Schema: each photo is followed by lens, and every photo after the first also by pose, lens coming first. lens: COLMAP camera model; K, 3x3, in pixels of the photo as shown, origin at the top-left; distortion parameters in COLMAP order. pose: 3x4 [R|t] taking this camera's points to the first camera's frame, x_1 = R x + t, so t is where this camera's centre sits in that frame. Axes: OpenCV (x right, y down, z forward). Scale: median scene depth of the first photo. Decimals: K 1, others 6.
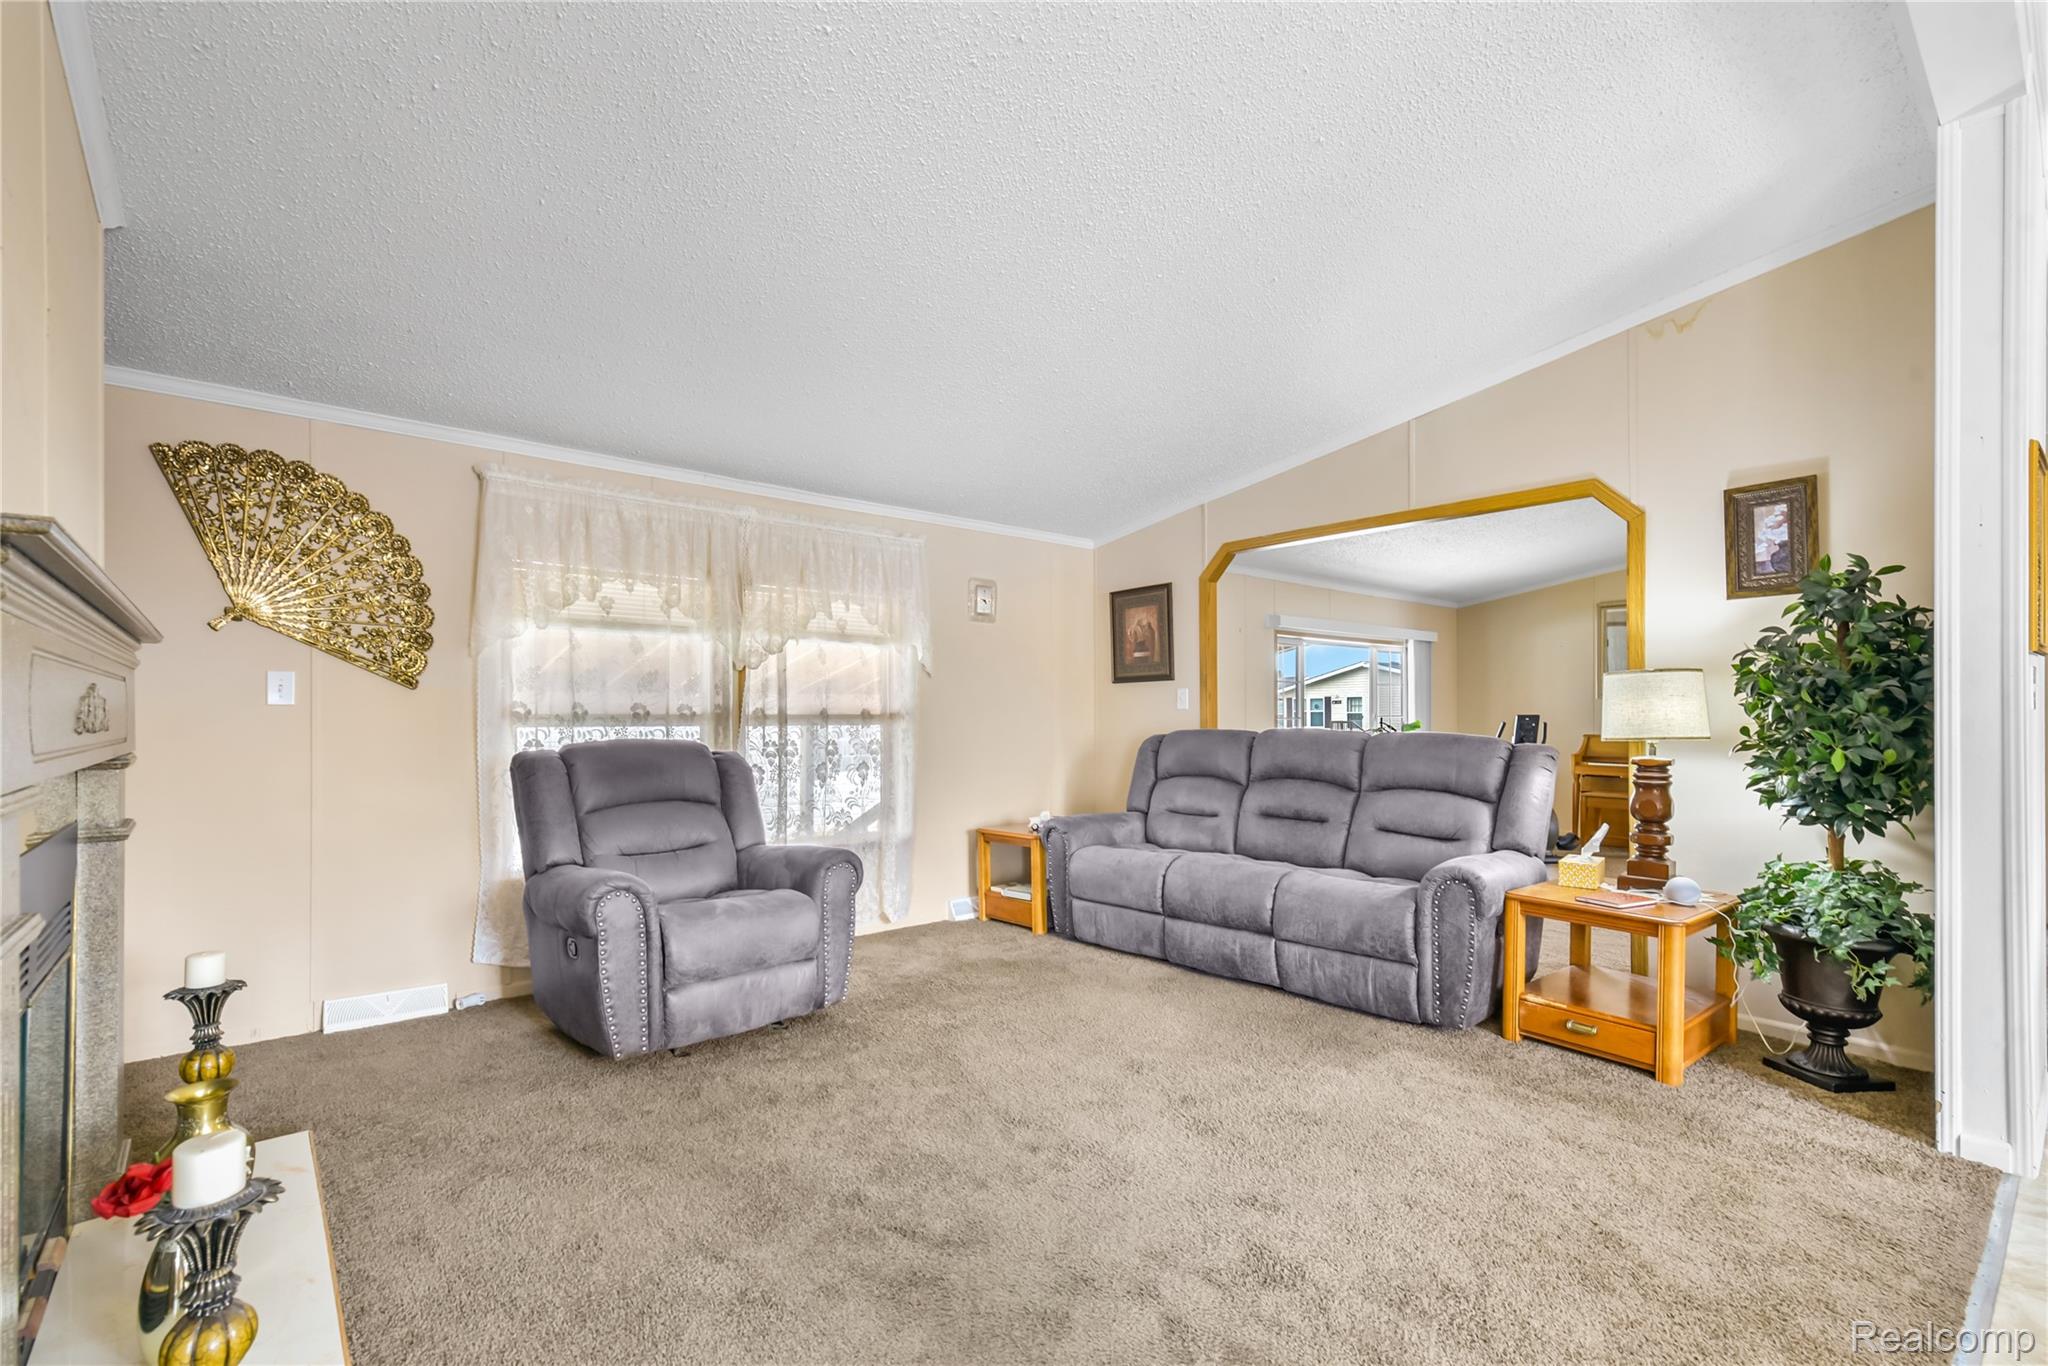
lens RADIAL K [[908.2, 0, 1030.1], [0, 908.2, 713.1], [0, 0, 1]] dist [0.001876, 0.000133]
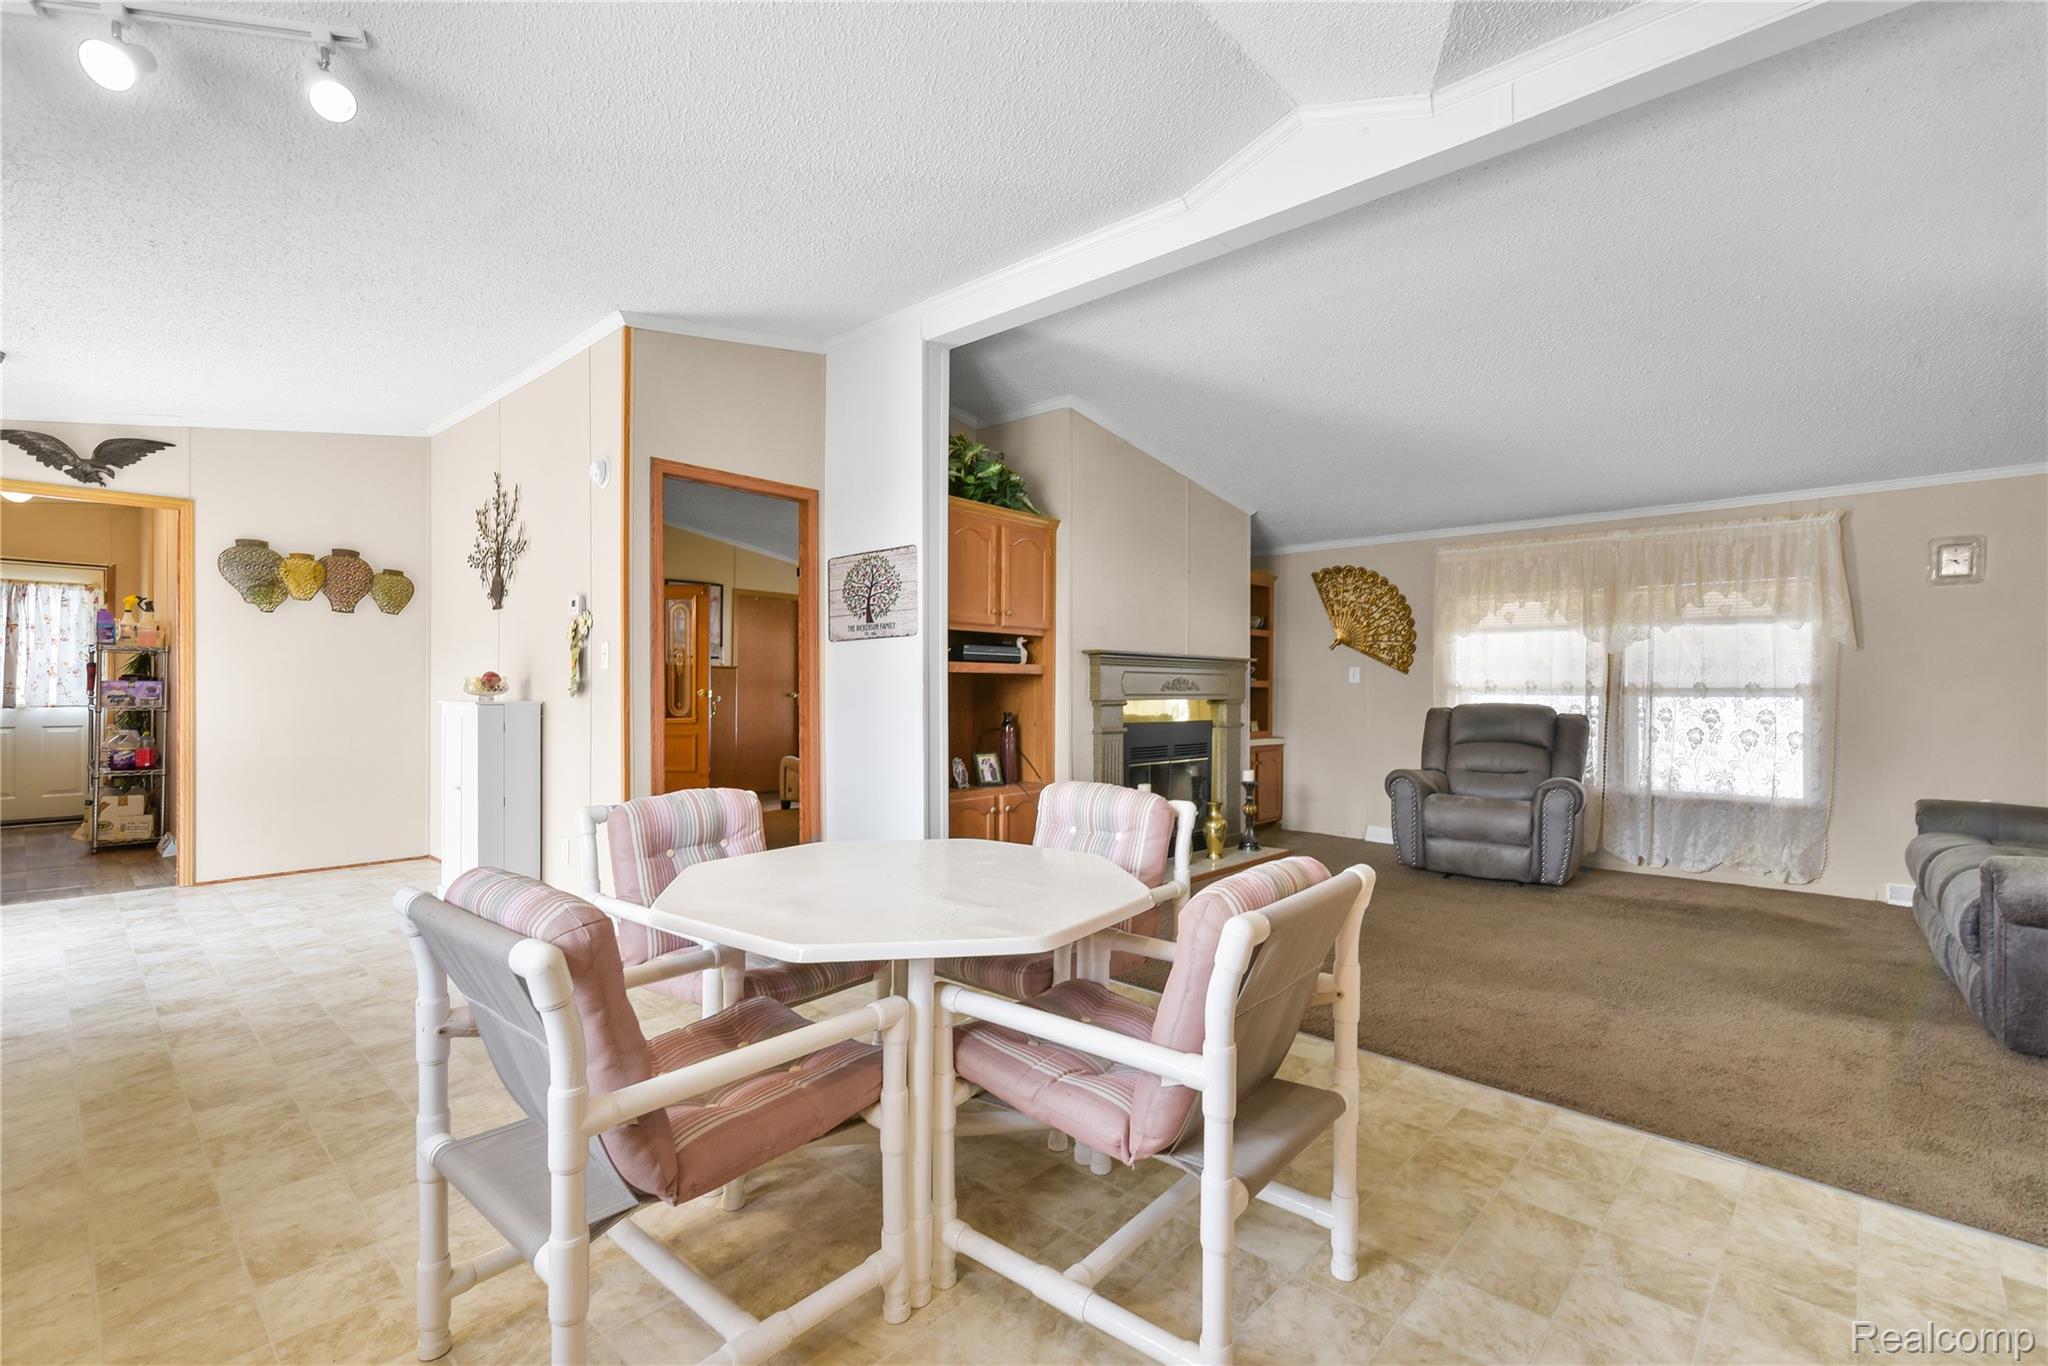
lens RADIAL K [[882.7, 0, 1018.8], [0, 882.7, 679.8], [0, 0, 1]] dist [0.003442, 0.000567]
pose [[0.113930, -0.007352, -0.993462, 0.928803], [-0.001568, 0.999970, -0.007580, 0.001746], [0.993488, 0.002421, 0.113915, -0.018382]]
